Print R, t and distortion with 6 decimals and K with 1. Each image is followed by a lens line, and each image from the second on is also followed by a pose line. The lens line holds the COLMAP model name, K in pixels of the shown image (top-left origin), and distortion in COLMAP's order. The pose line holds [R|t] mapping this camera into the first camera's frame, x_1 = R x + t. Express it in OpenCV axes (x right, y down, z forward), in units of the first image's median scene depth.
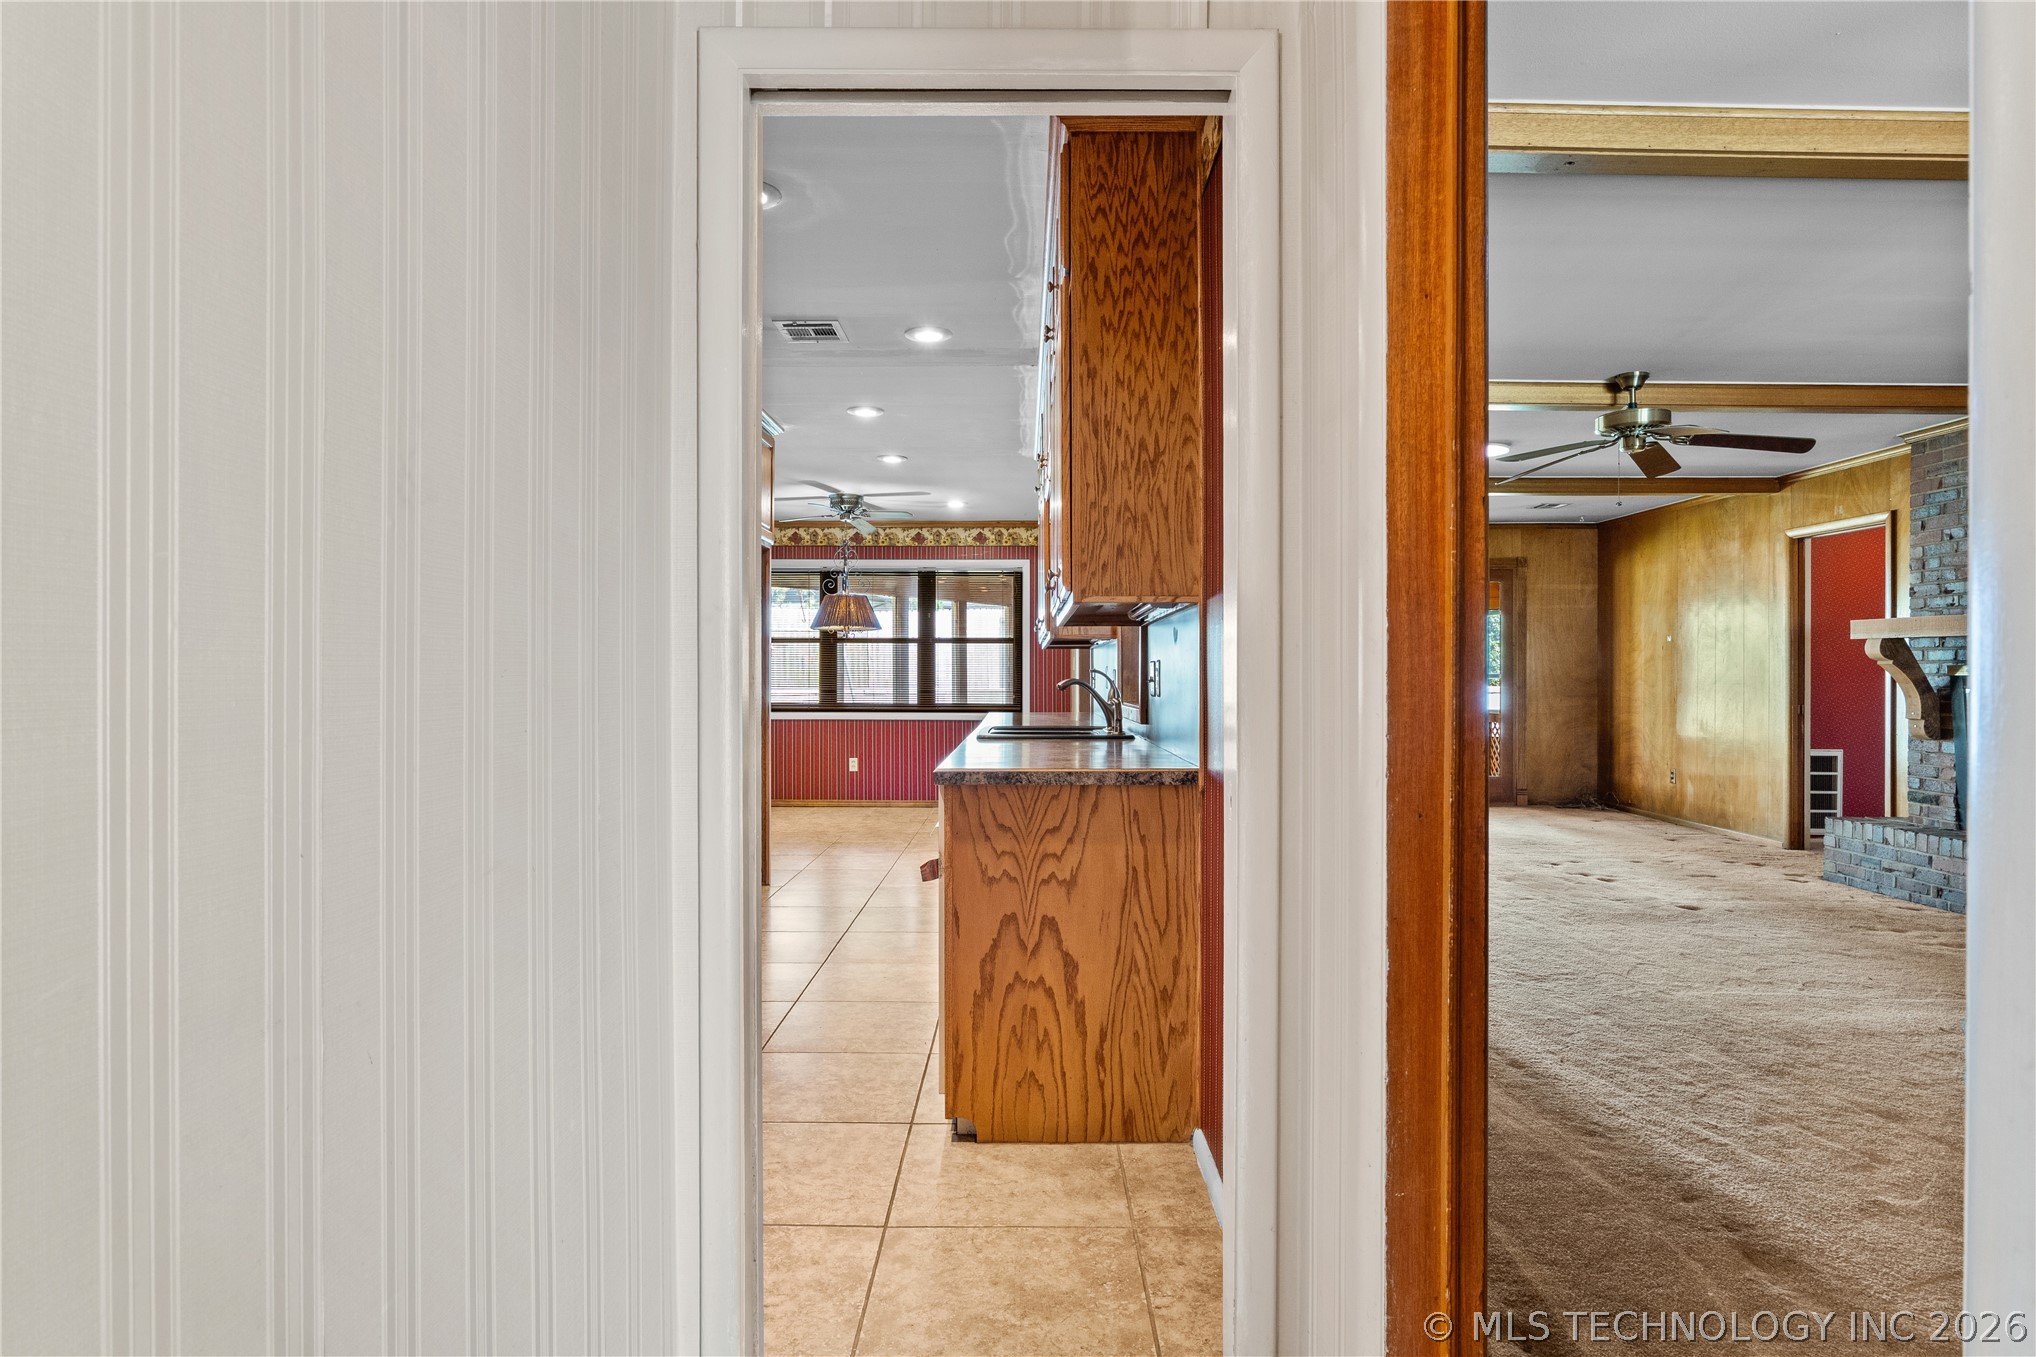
lens RADIAL K [[1080.1, 0, 1024.1], [0, 1080.1, 676.4], [0, 0, 1]] dist [-0.022351, 0.012081]
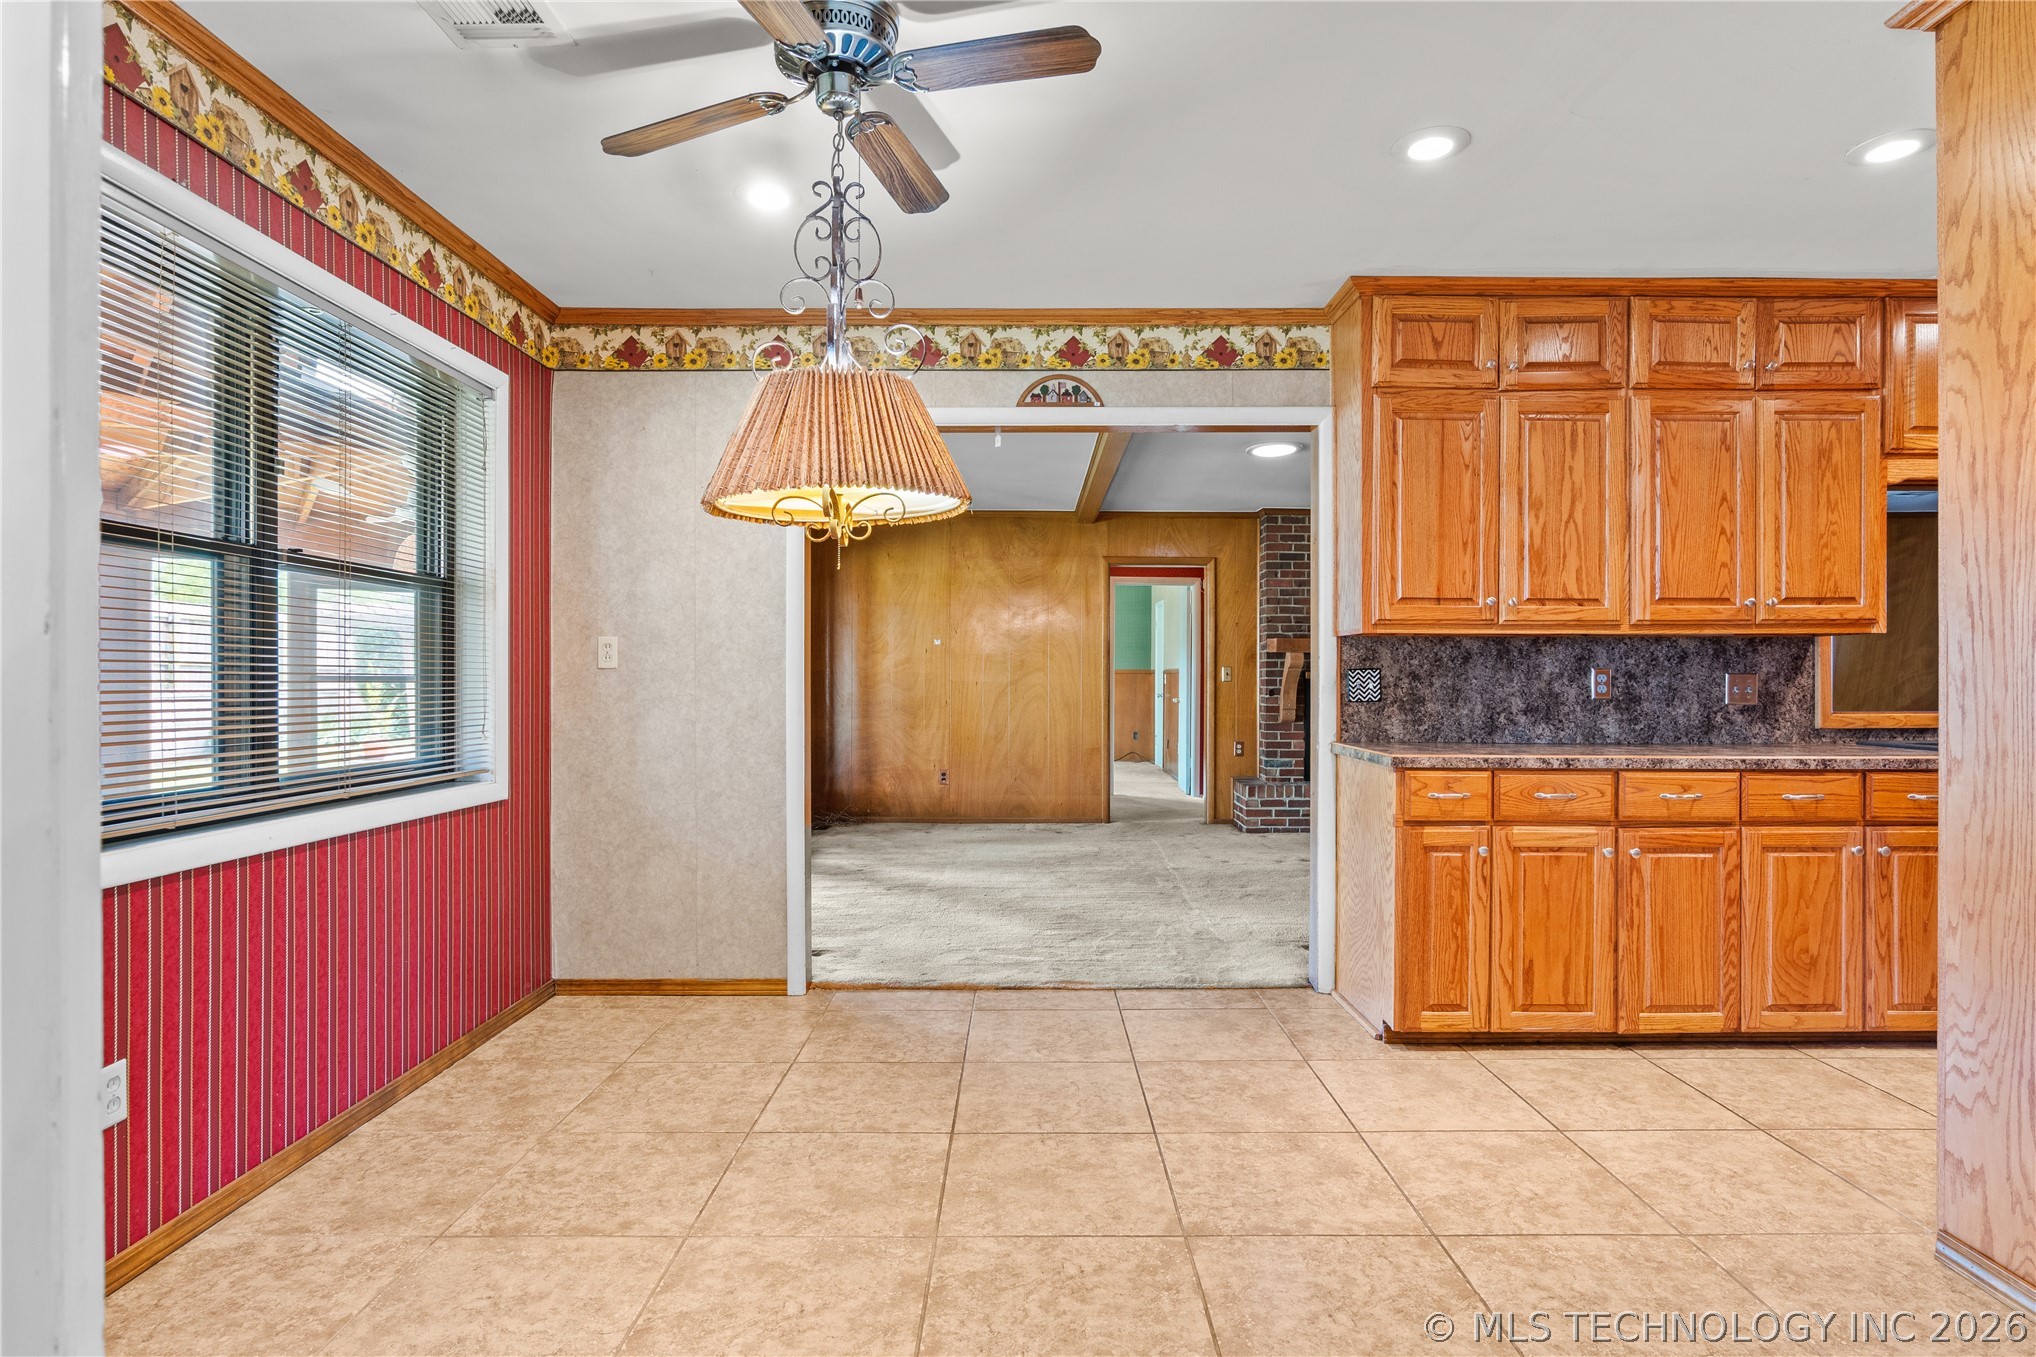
lens RADIAL K [[1082.1, 0, 1026.1], [0, 1082.1, 682.7], [0, 0, 1]] dist [-0.020829, 0.012933]
pose [[-0.002505, -0.005218, 0.999983, -0.631677], [0.000774, 0.999986, 0.005220, -0.003257], [-0.999997, 0.000787, -0.002501, 1.383475]]
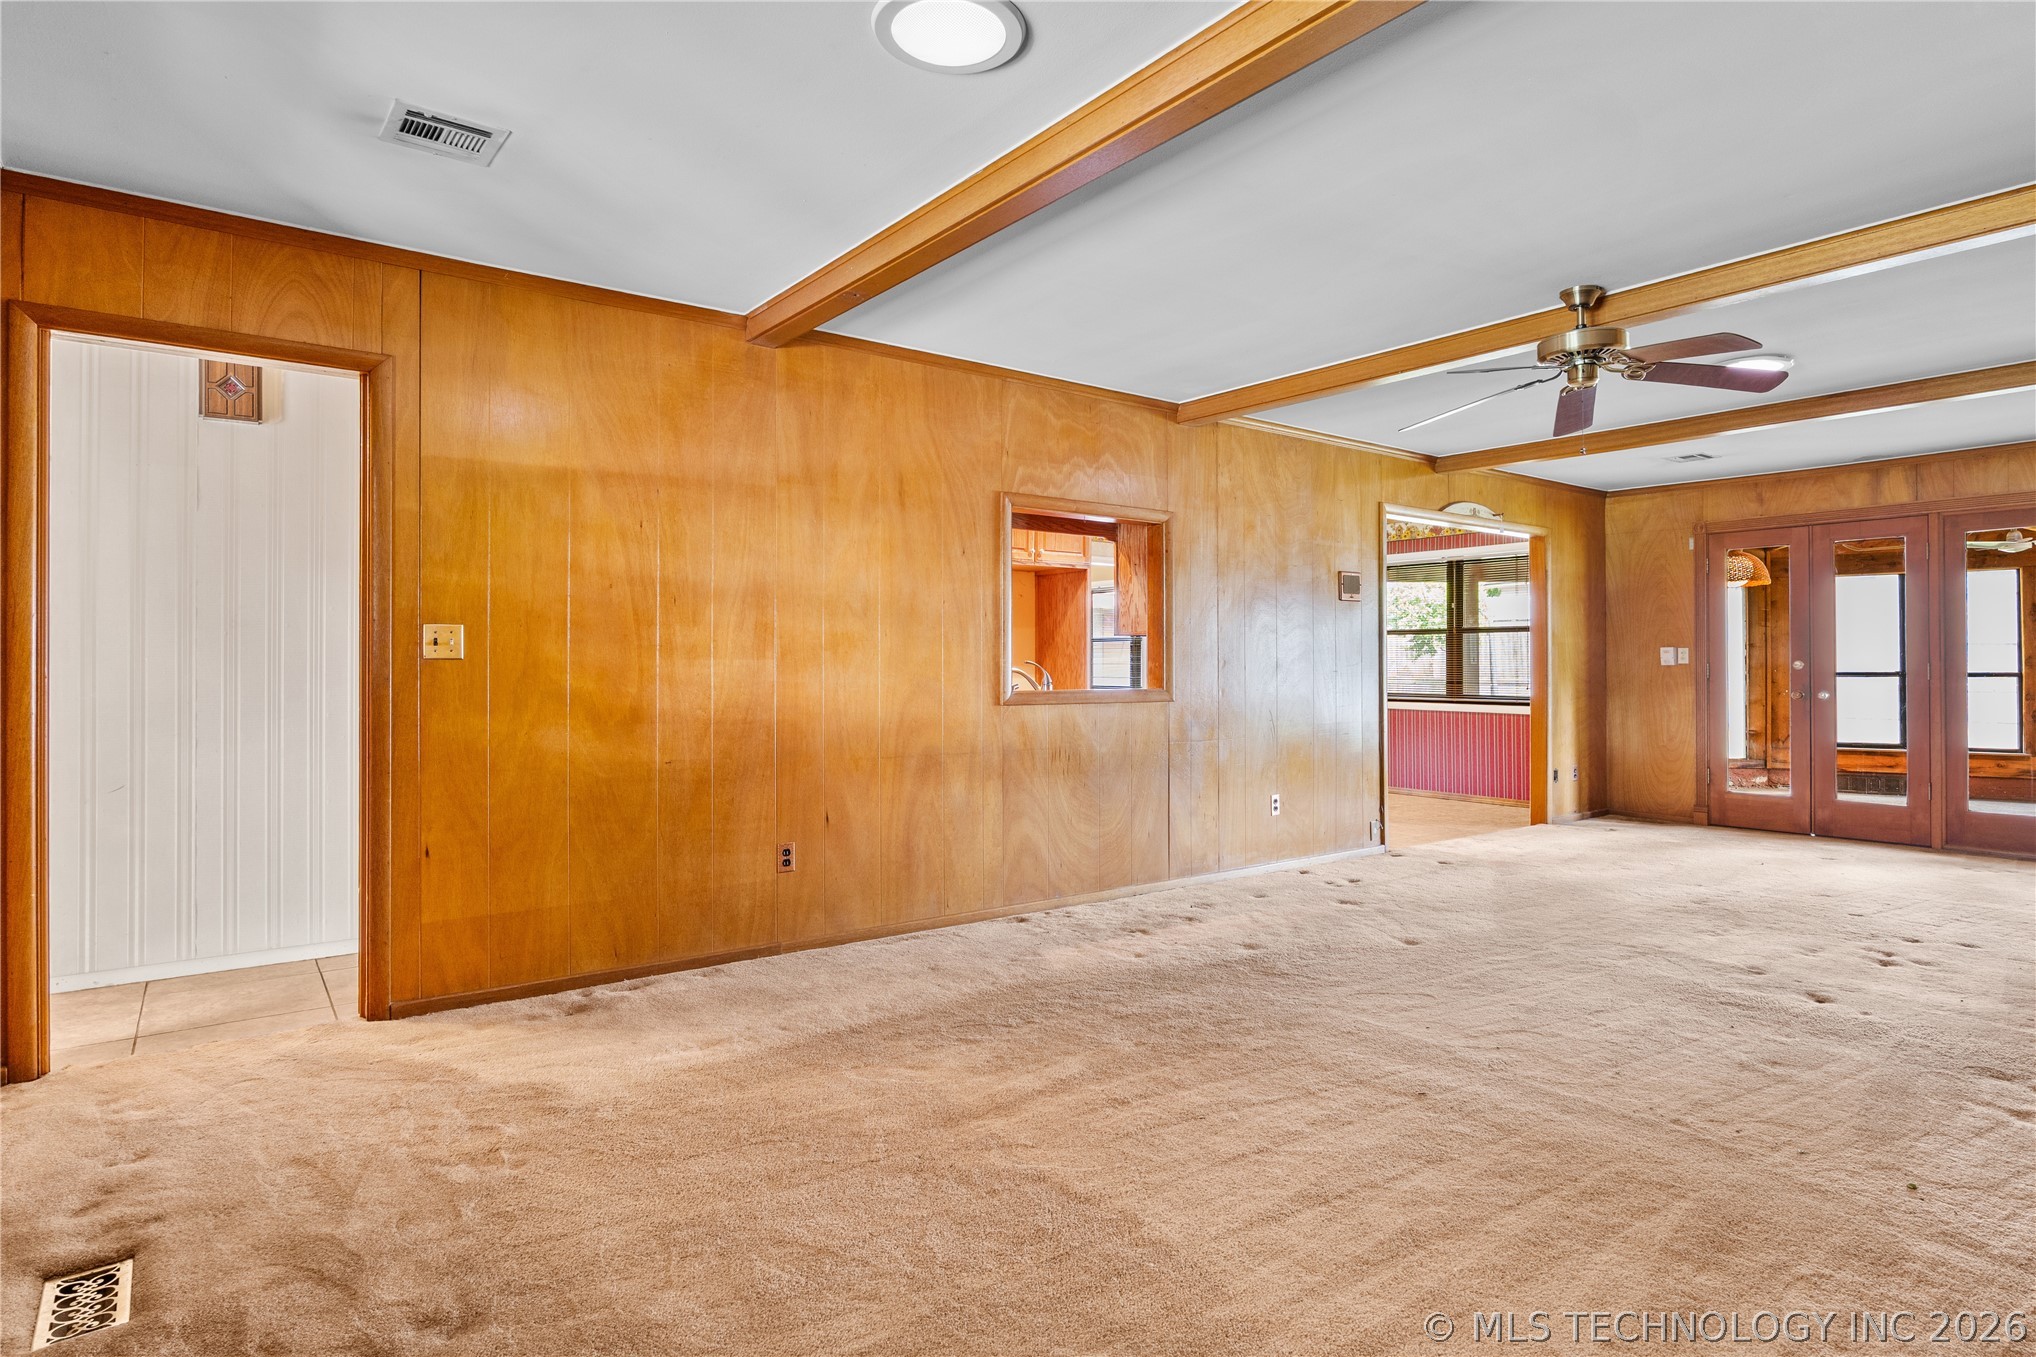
lens RADIAL K [[1102.8, 0, 1028.8], [0, 1102.8, 652.5], [0, 0, 1]] dist [-0.024890, 0.013273]
pose [[0.602380, -0.010908, -0.798135, 0.821807], [-0.000364, 0.999903, -0.013941, 0.001316], [0.798209, 0.008689, 0.602318, 0.152063]]
